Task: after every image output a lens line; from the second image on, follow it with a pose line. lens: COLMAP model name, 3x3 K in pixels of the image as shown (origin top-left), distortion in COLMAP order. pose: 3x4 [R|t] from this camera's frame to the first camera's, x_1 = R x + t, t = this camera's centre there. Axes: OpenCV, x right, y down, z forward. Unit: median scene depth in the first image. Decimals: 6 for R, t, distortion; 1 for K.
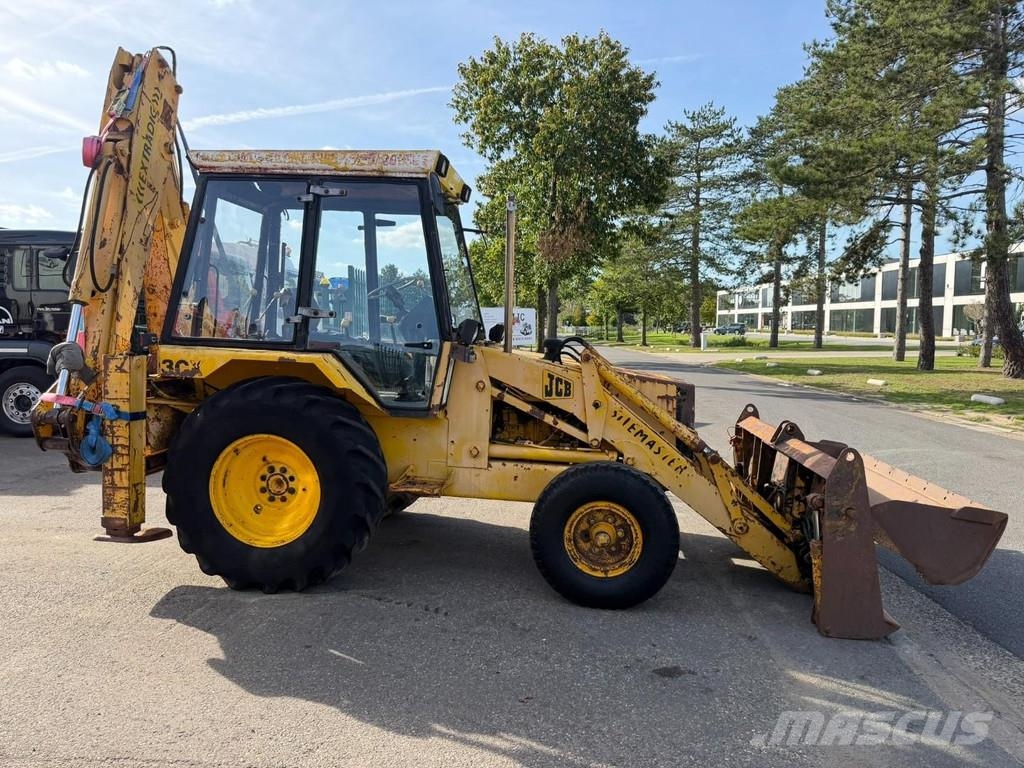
lens RADIAL K [[743.5, 0, 490.2], [0, 743.5, 391.4], [0, 0, 1]] dist [0.111847, -0.201605]
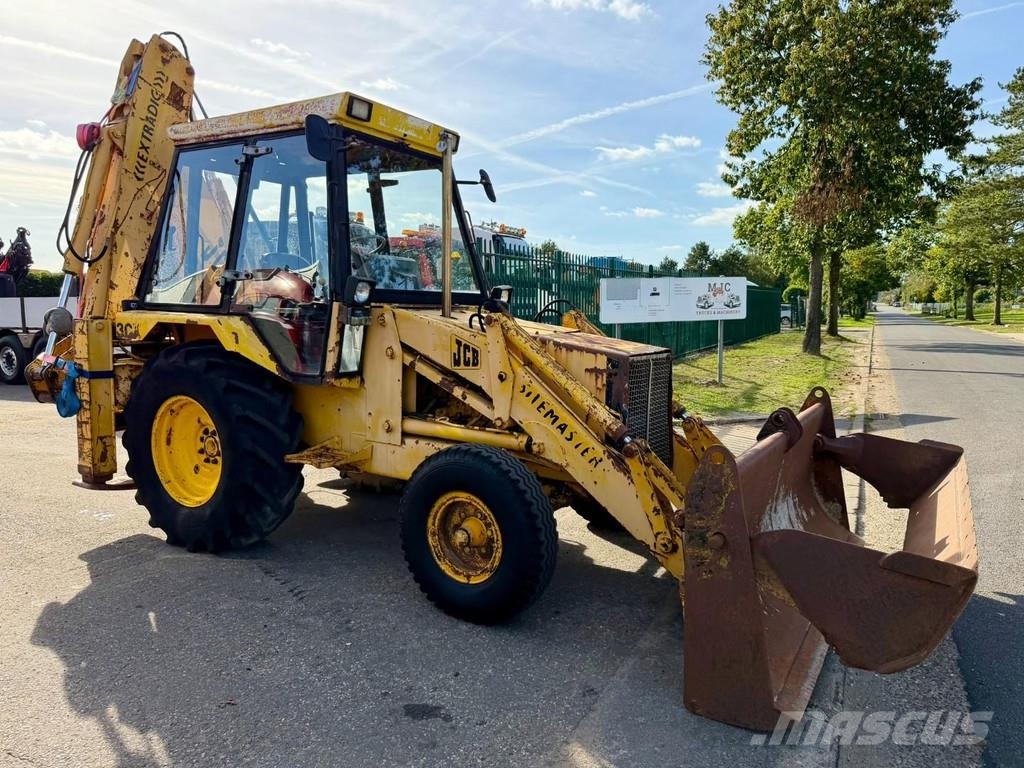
lens RADIAL K [[731.4, 0, 501.5], [0, 731.4, 386.4], [0, 0, 1]] dist [0.086410, -0.129625]
pose [[0.902692, 0.032588, -0.429051, 0.491580], [-0.025203, 0.999420, 0.022884, 0.009726], [0.429548, -0.009844, 0.902990, 0.263657]]
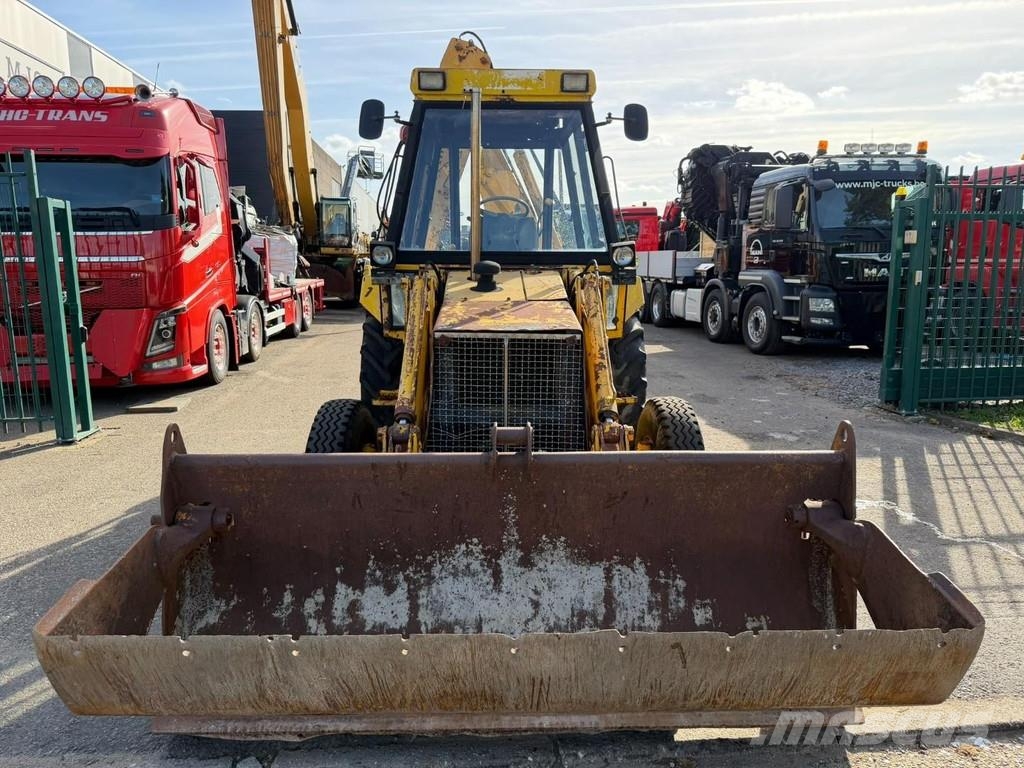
lens RADIAL K [[731.4, 0, 501.5], [0, 731.4, 386.4], [0, 0, 1]] dist [0.086410, -0.129625]
pose [[0.119853, 0.155353, -0.980561, 0.953047], [-0.073839, 0.986340, 0.147243, -0.059469], [0.990042, 0.054756, 0.129687, 0.992953]]
